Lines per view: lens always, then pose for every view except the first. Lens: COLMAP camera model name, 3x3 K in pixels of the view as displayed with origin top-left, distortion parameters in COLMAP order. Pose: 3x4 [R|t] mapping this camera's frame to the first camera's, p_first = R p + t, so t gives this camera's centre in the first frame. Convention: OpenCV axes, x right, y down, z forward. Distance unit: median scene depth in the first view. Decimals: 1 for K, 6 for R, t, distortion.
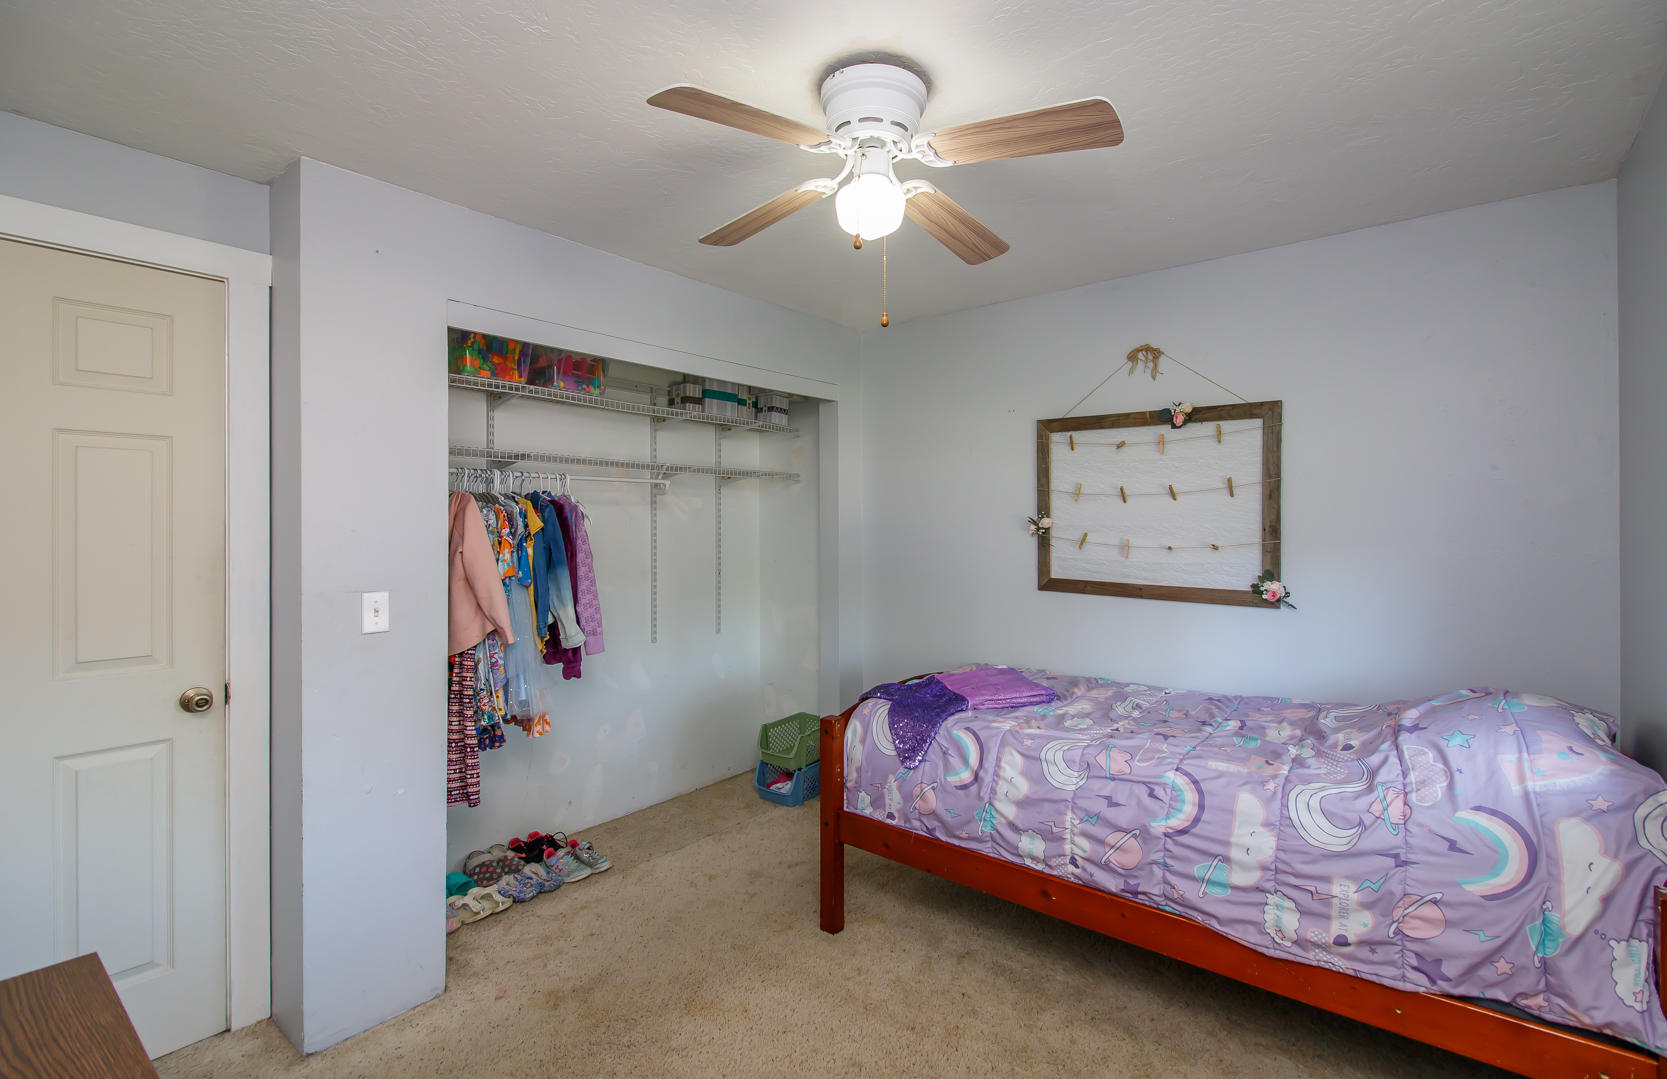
lens RADIAL K [[765.7, 0, 828.4], [0, 765.7, 529.4], [0, 0, 1]] dist [0.007846, -0.006232]
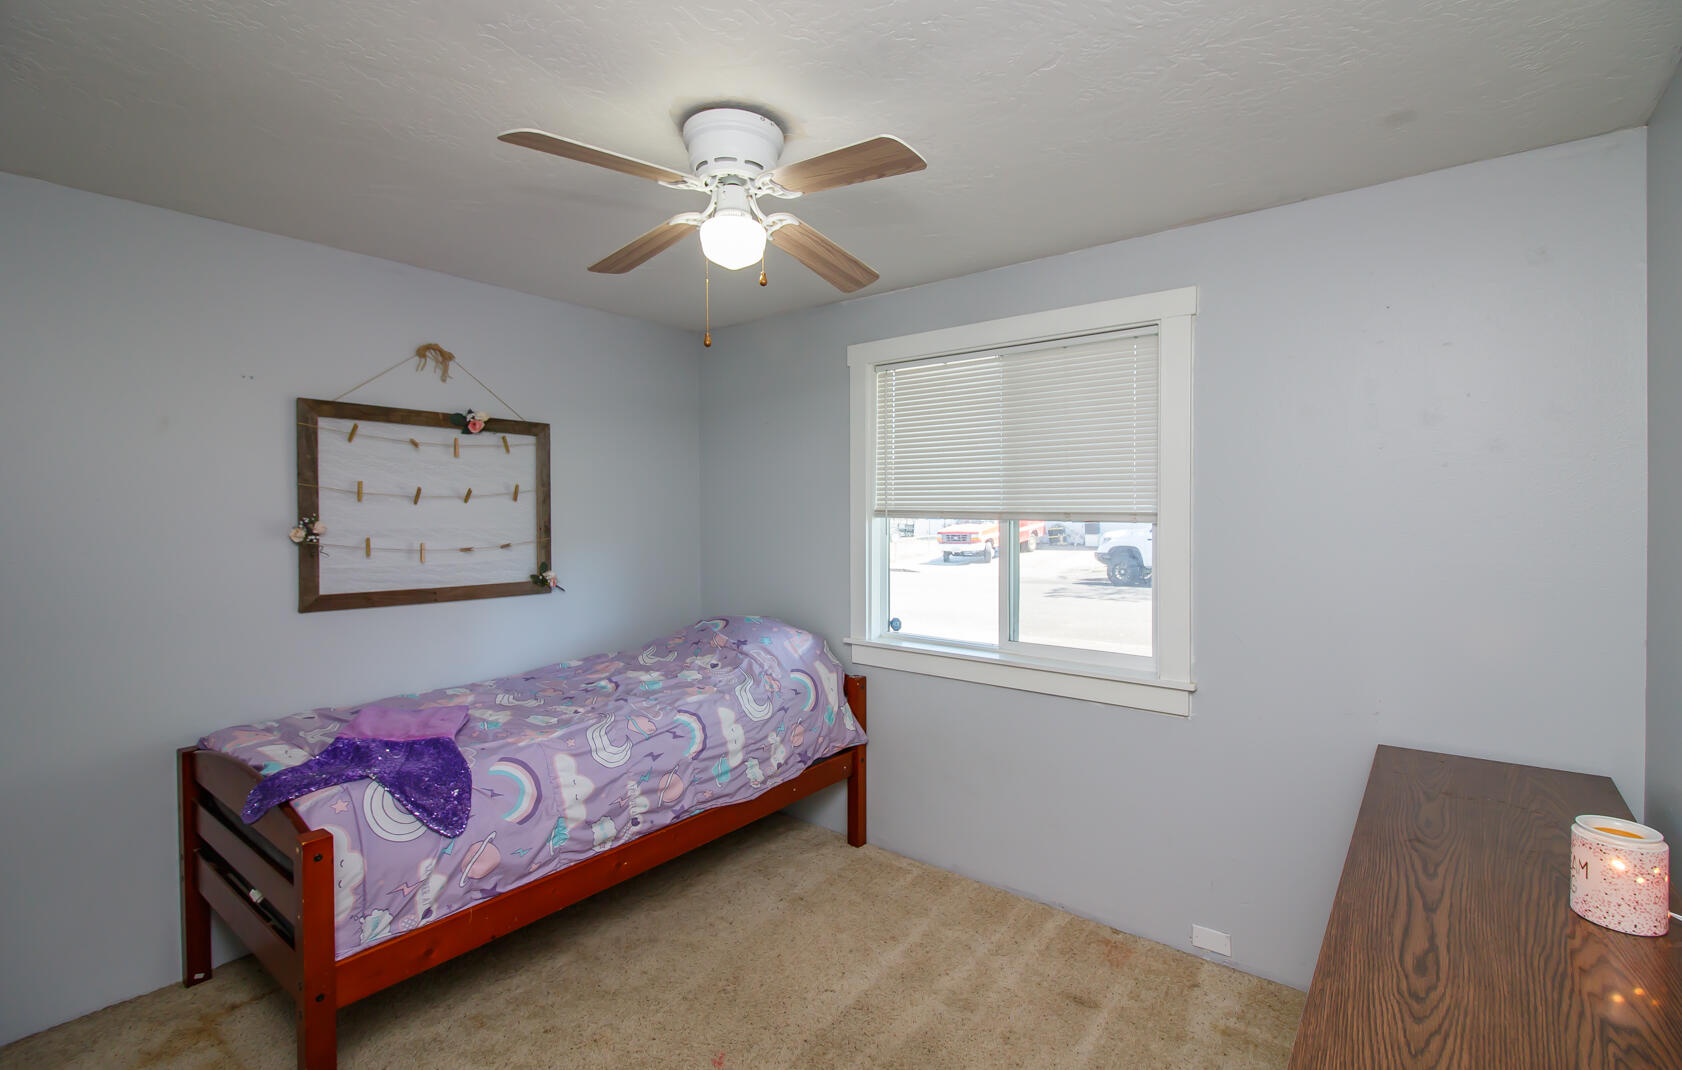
lens RADIAL K [[772.6, 0, 834.4], [0, 772.6, 526.8], [0, 0, 1]] dist [0.007846, -0.006232]
pose [[-0.032120, -0.022587, 0.999229, -0.663898], [0.013388, 0.999645, 0.023027, -0.025382], [-0.999394, 0.014117, -0.031806, 0.578710]]
